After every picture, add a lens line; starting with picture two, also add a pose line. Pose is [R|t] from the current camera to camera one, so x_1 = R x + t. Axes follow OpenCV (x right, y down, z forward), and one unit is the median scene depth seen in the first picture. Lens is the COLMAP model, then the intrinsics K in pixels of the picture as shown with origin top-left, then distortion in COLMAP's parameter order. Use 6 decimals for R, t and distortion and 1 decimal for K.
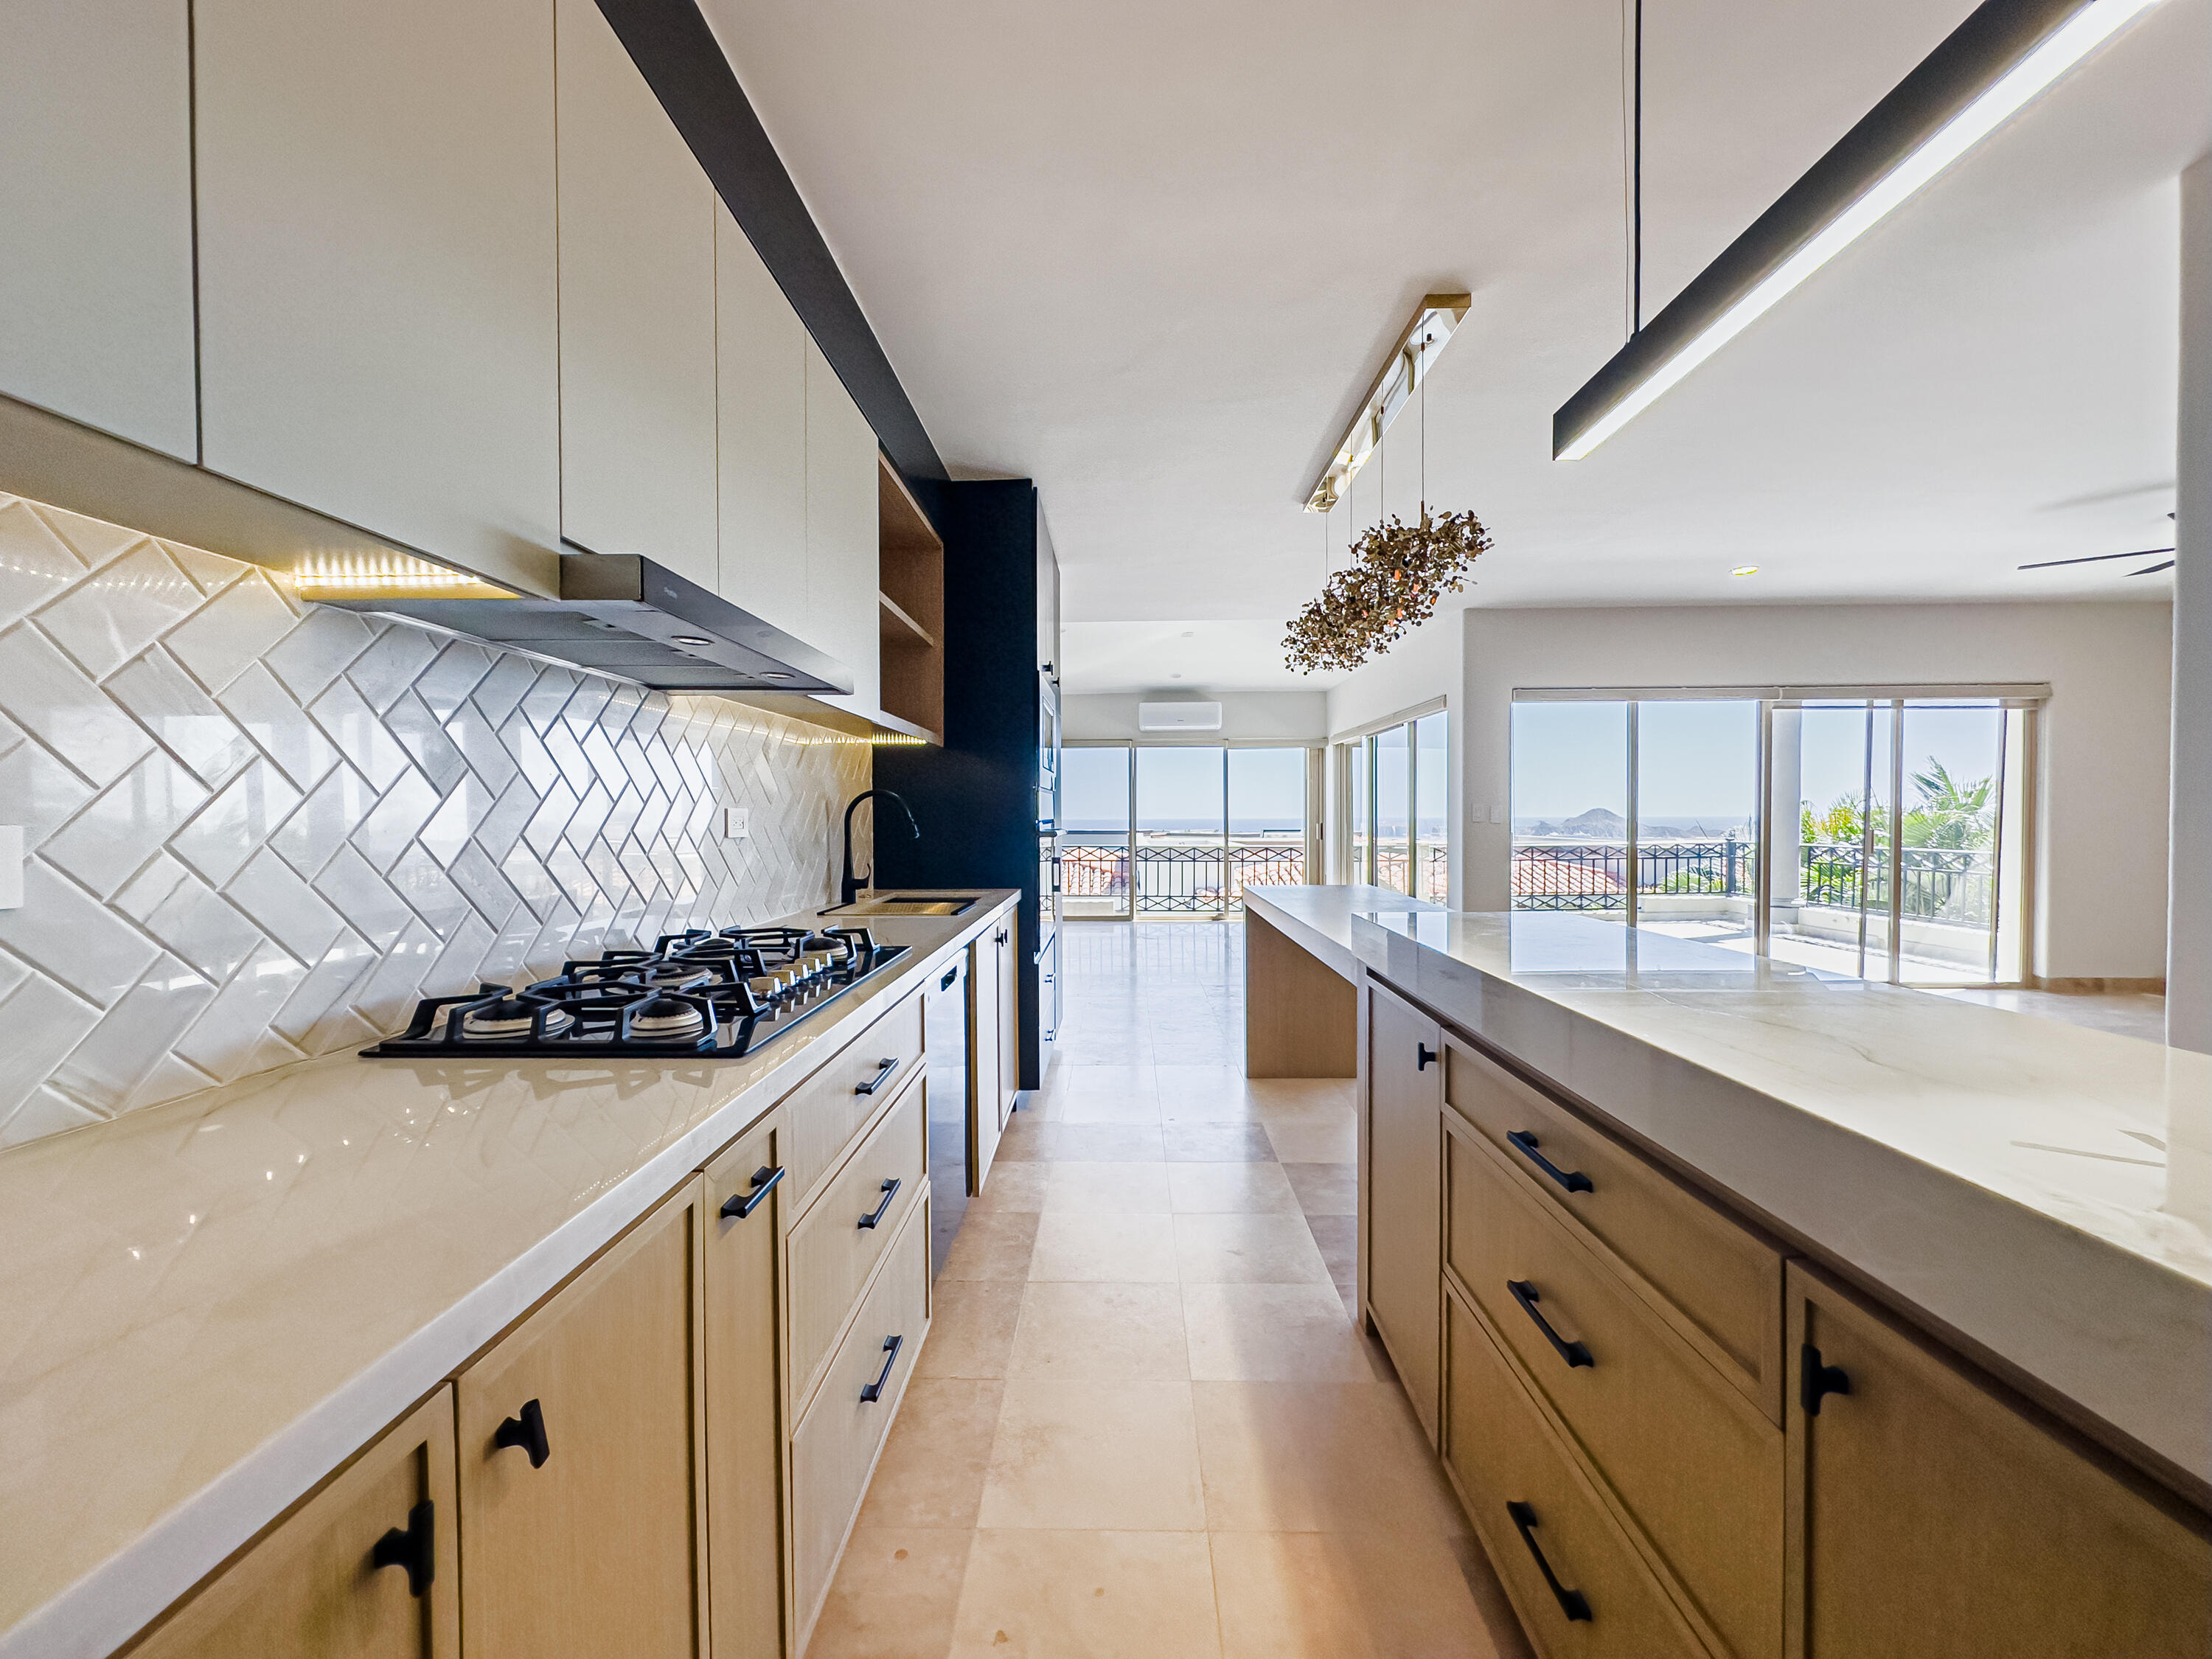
lens RADIAL K [[886.9, 0, 1097.3], [0, 886.9, 829.1], [0, 0, 1]] dist [0.018135, 0.000334]
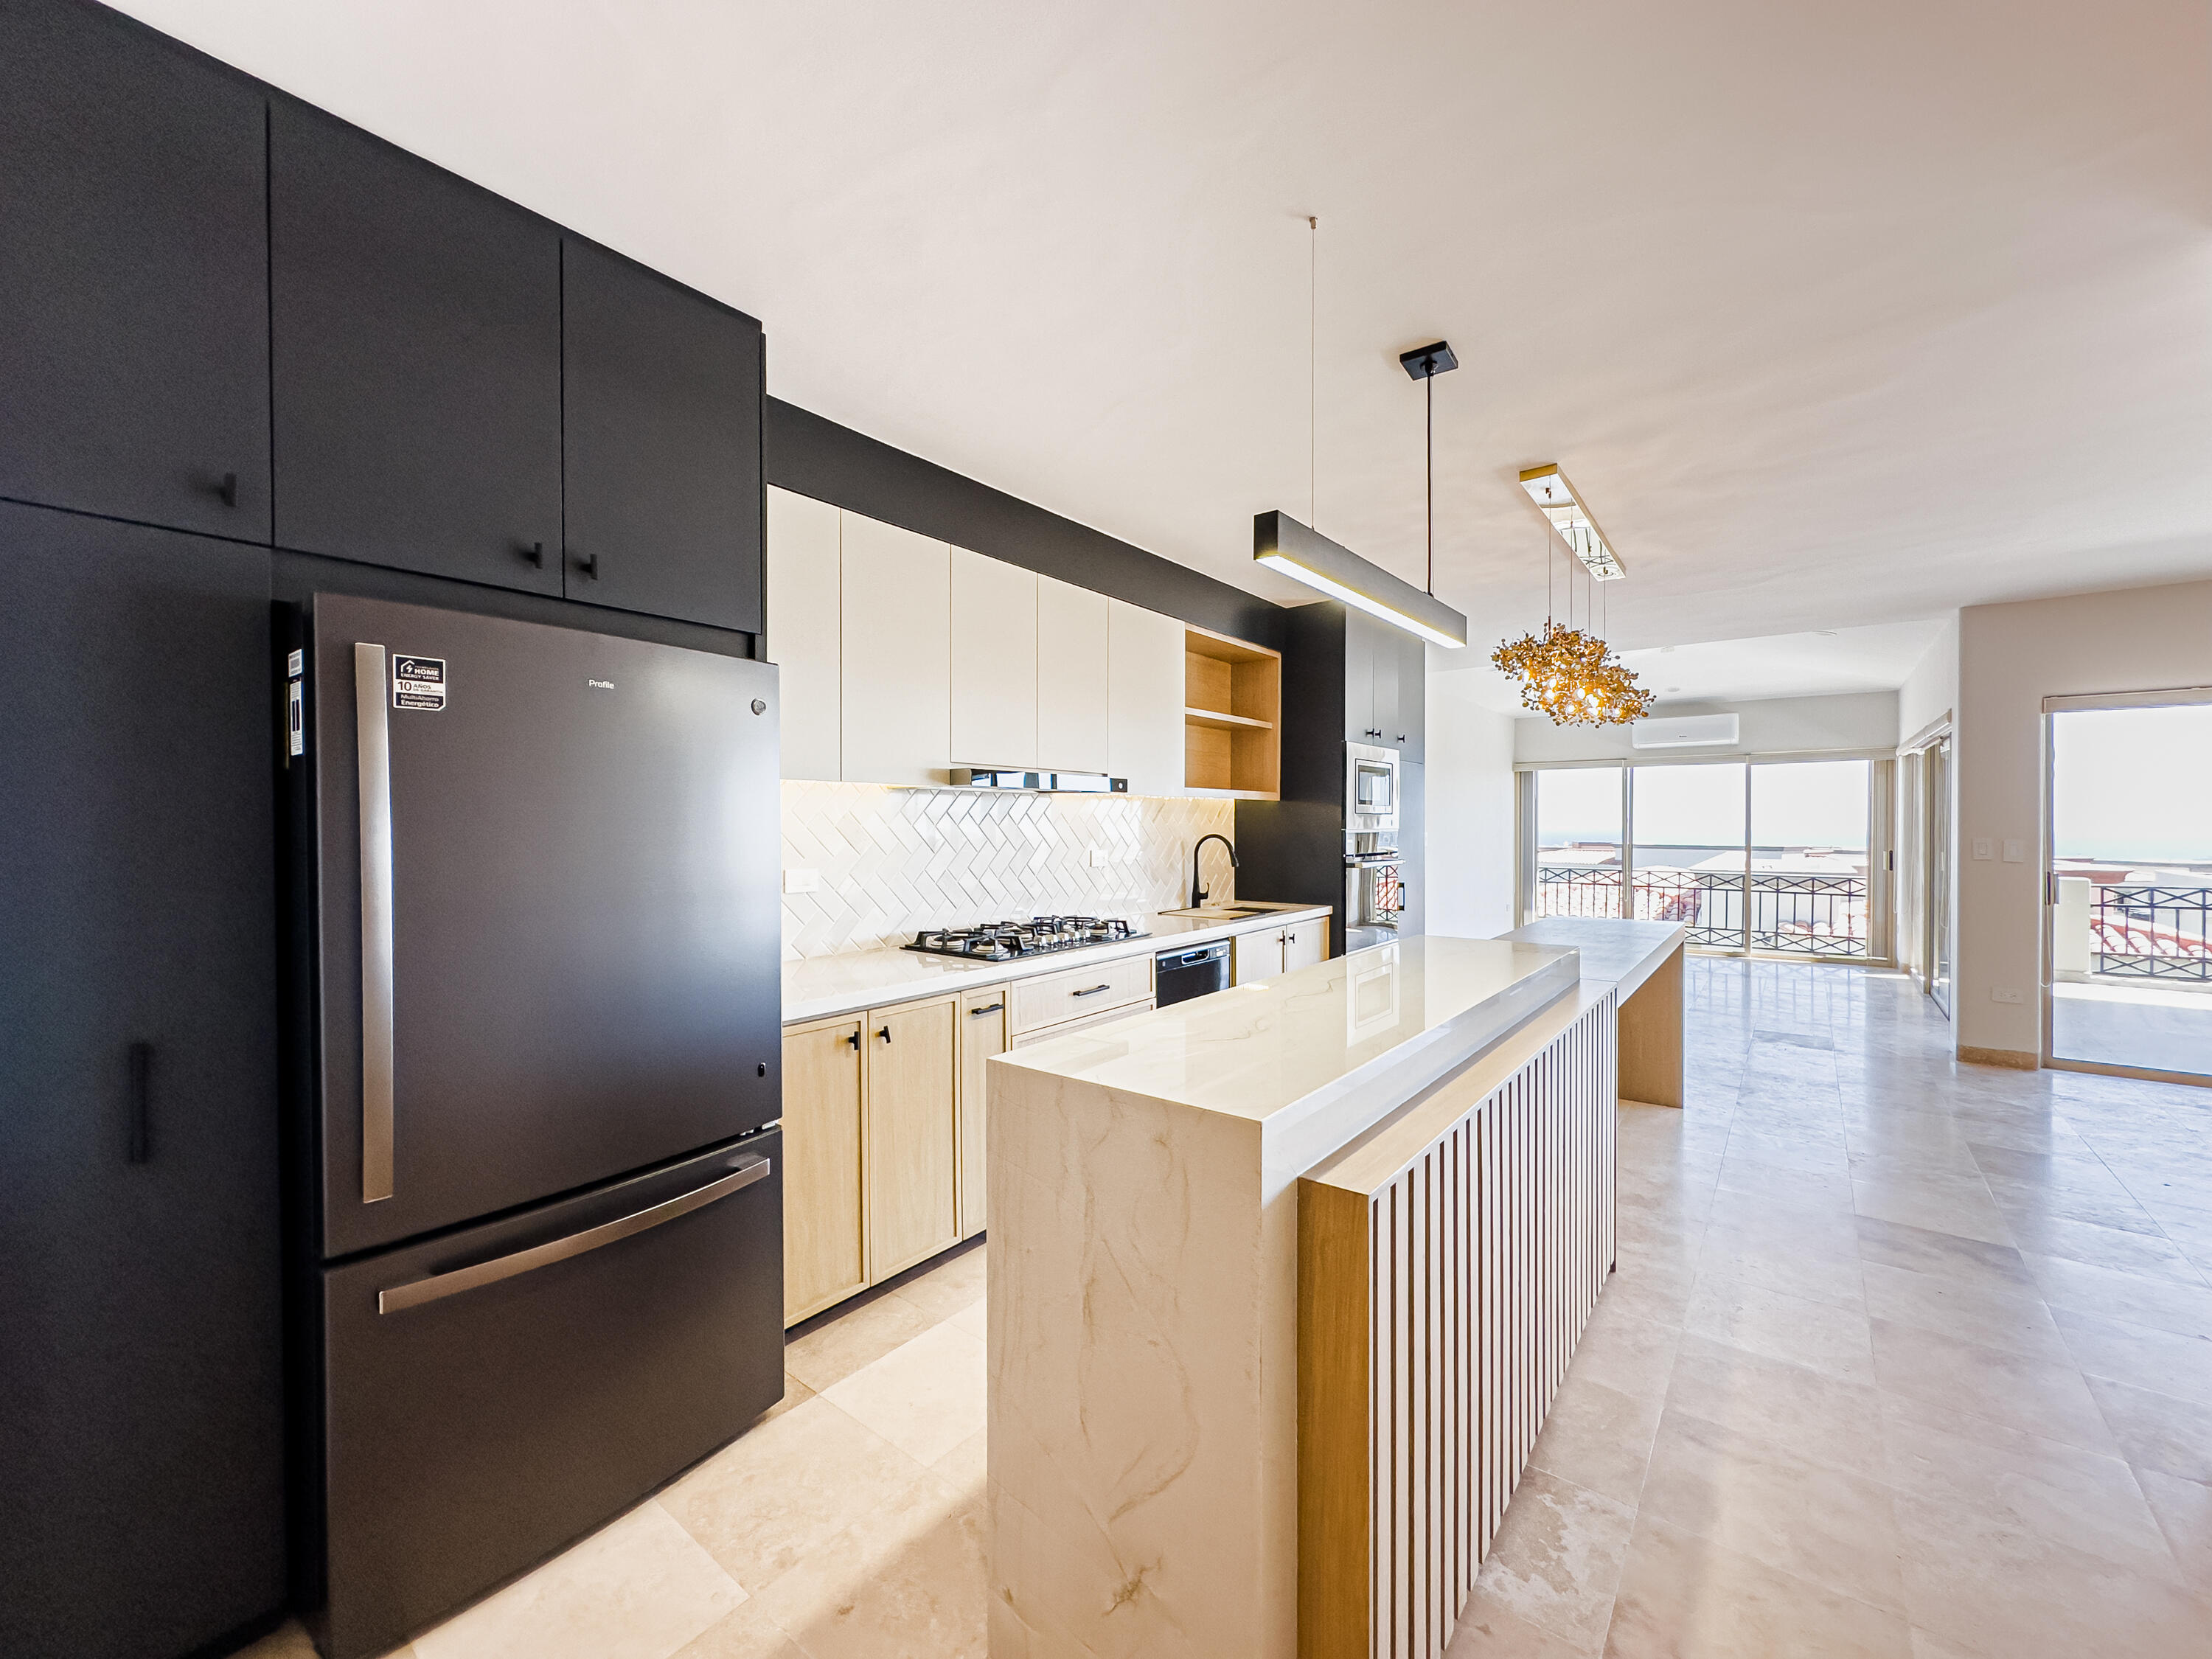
lens RADIAL K [[886.9, 0, 1108.6], [0, 886.9, 828.5], [0, 0, 1]] dist [0.018135, 0.000334]
pose [[0.807273, 0.003912, -0.590165, 0.453279], [-0.011003, 0.999904, -0.008423, -0.035303], [0.590076, 0.013293, 0.807238, -0.288989]]
